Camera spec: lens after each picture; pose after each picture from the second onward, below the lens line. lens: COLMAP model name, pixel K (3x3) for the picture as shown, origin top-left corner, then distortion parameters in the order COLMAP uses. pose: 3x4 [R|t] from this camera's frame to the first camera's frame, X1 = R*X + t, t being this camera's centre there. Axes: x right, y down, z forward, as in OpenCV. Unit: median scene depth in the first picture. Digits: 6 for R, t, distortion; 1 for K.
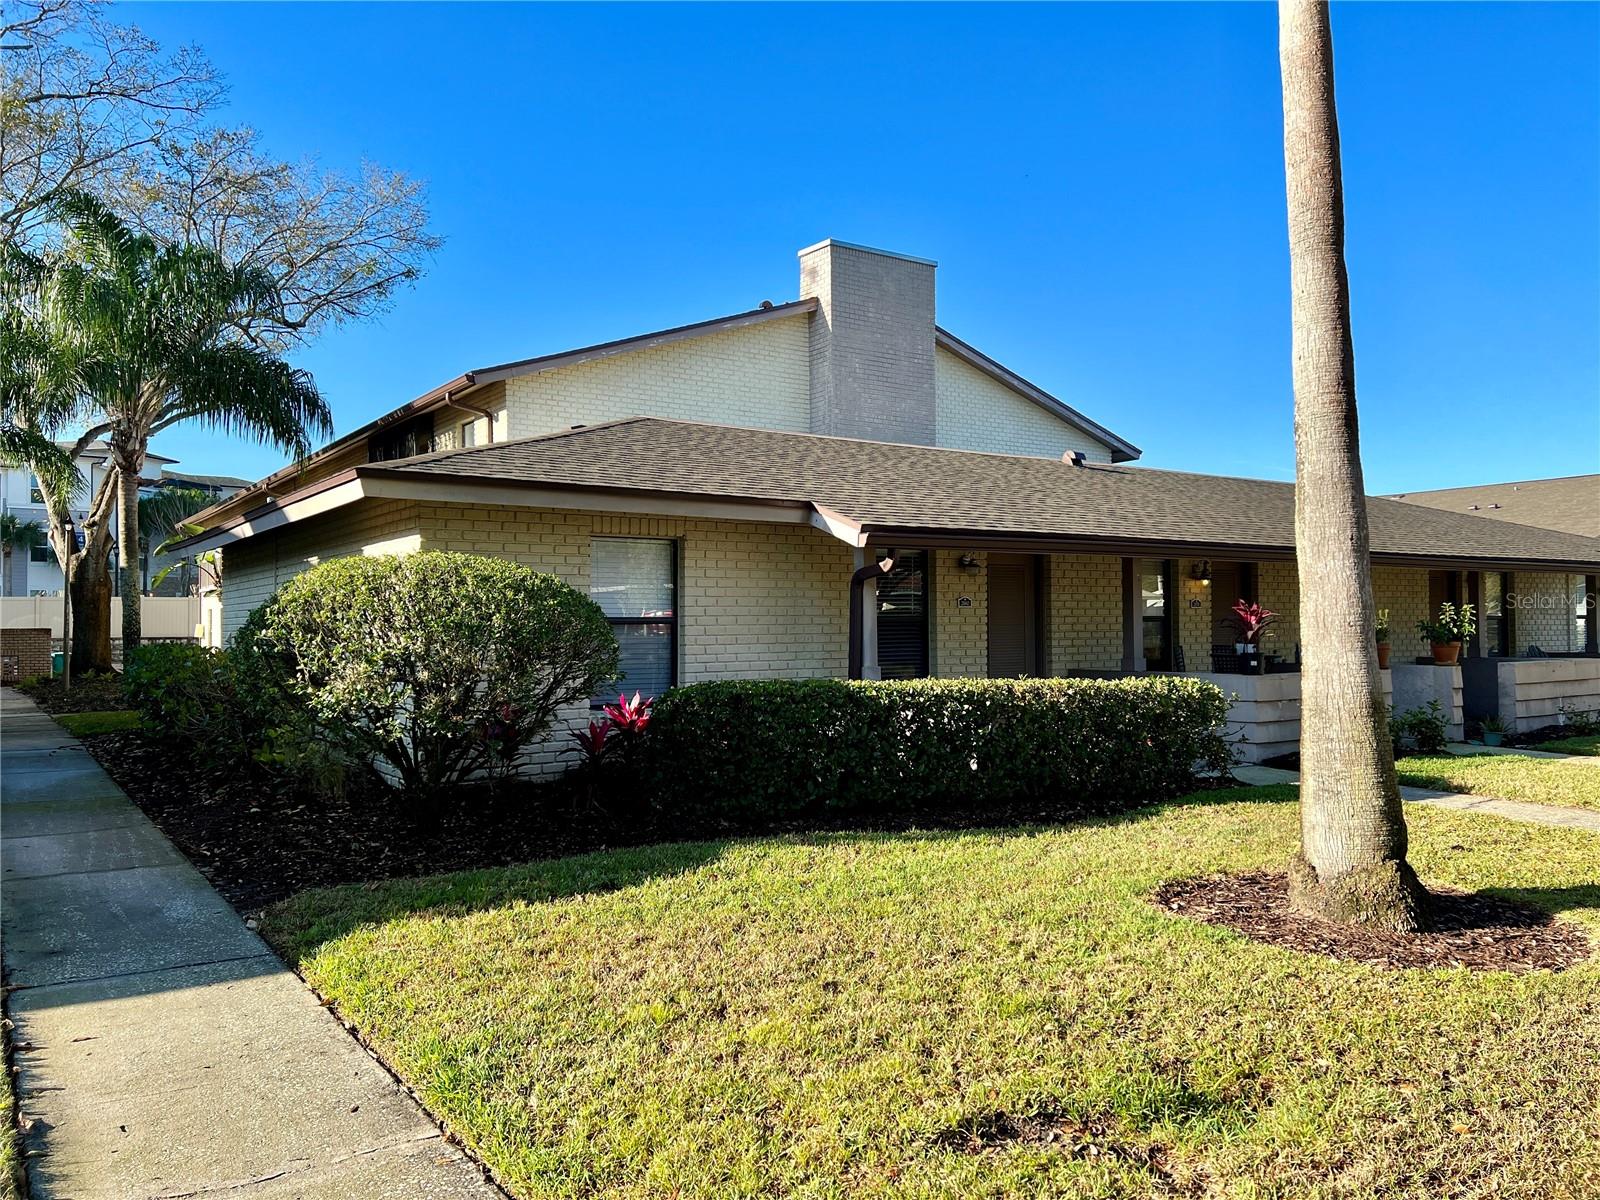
lens RADIAL K [[1192.0, 0, 794.1], [0, 1192.0, 612.8], [0, 0, 1]] dist [0.068859, -0.080302]
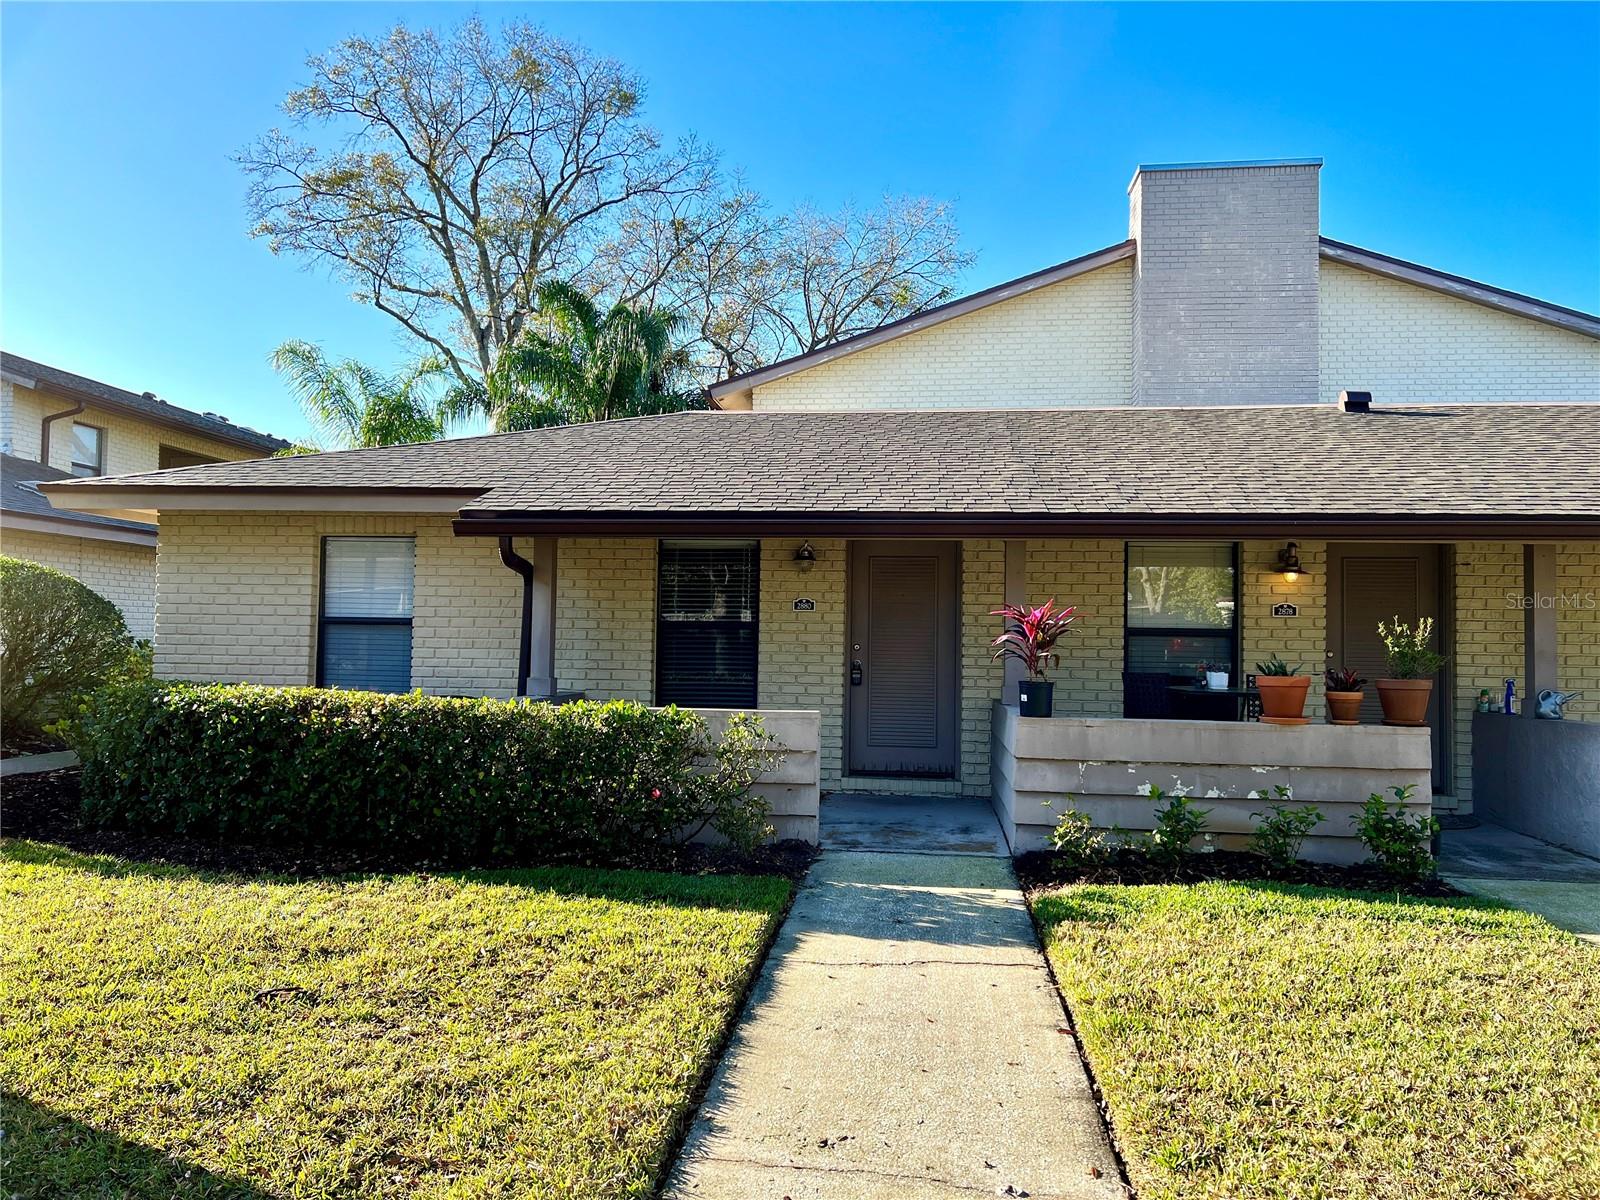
lens RADIAL K [[1199.8, 0, 797.9], [0, 1199.8, 595.4], [0, 0, 1]] dist [0.063014, -0.074187]
pose [[0.751734, -0.007404, -0.659425, 0.659258], [-0.014236, 0.999522, -0.027452, 0.006730], [0.659313, 0.030025, 0.751269, 0.406634]]
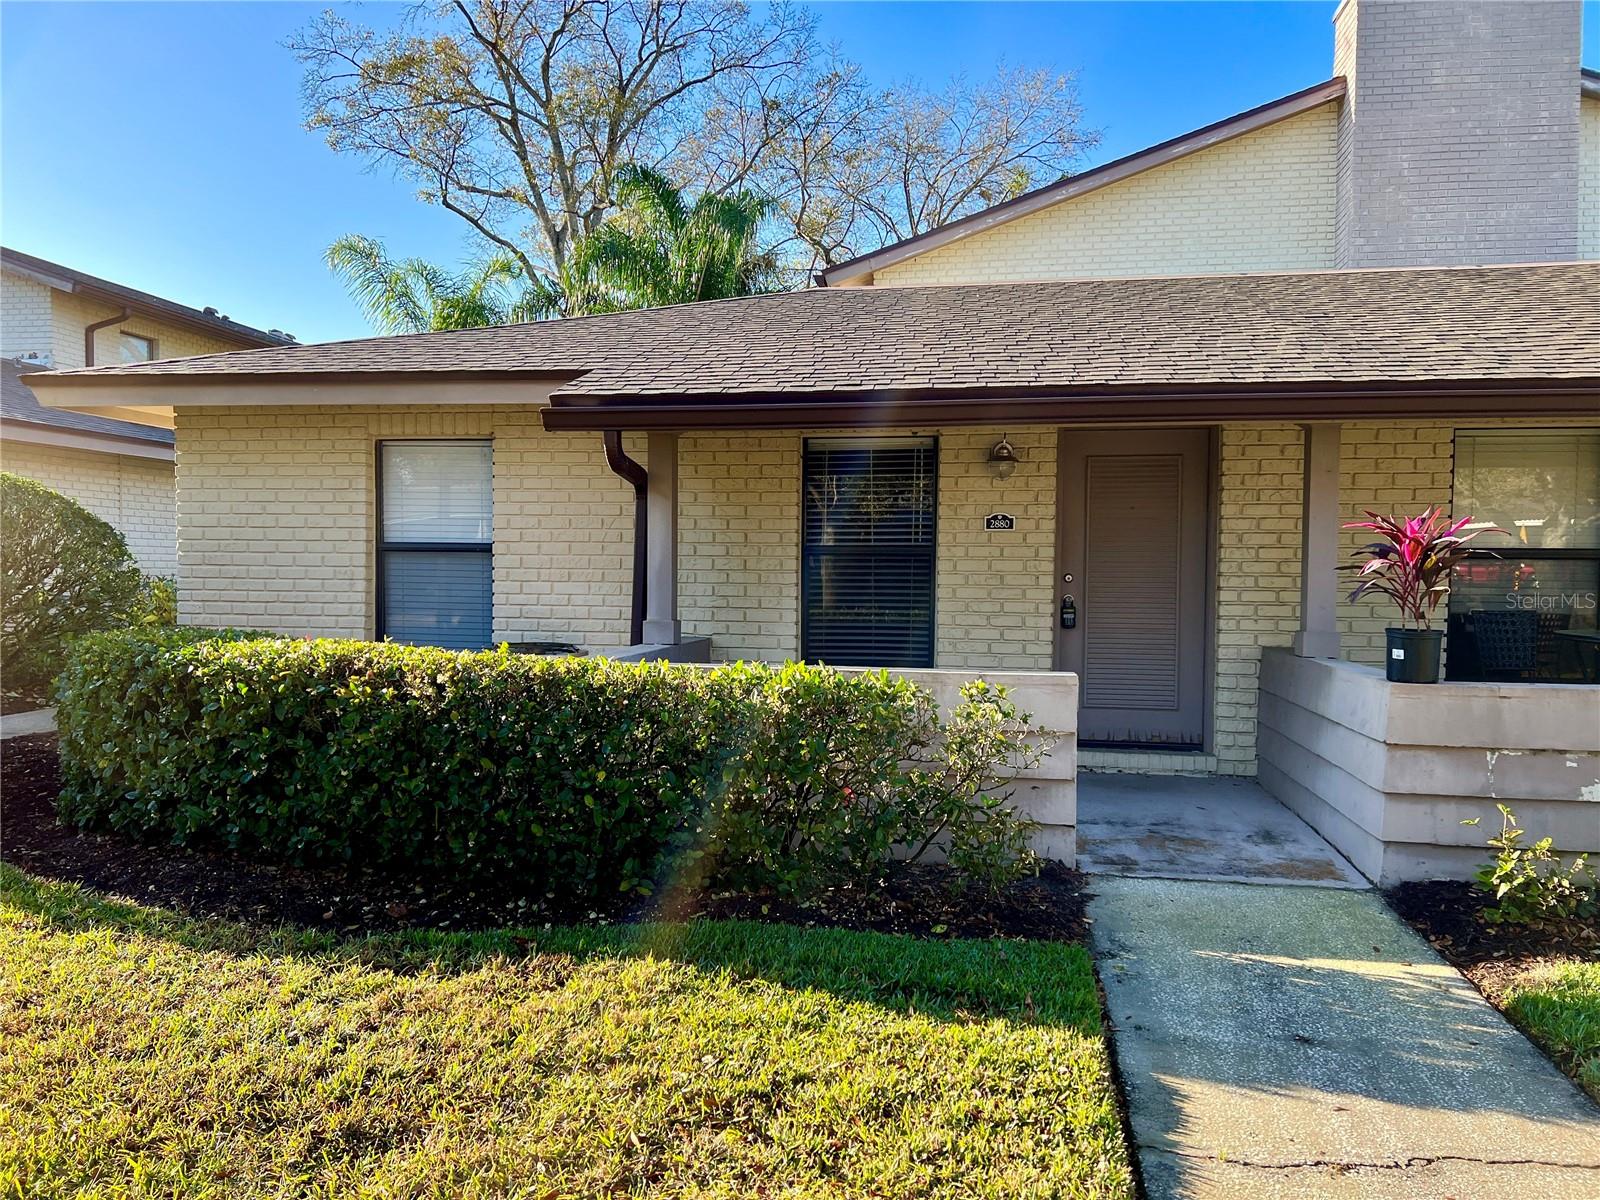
lens RADIAL K [[1192.0, 0, 794.1], [0, 1192.0, 612.8], [0, 0, 1]] dist [0.068859, -0.080302]
pose [[0.709242, 0.039009, -0.703885, 0.488505], [-0.007767, 0.998840, 0.047529, 0.008672], [0.704922, -0.028242, 0.708722, 0.509253]]
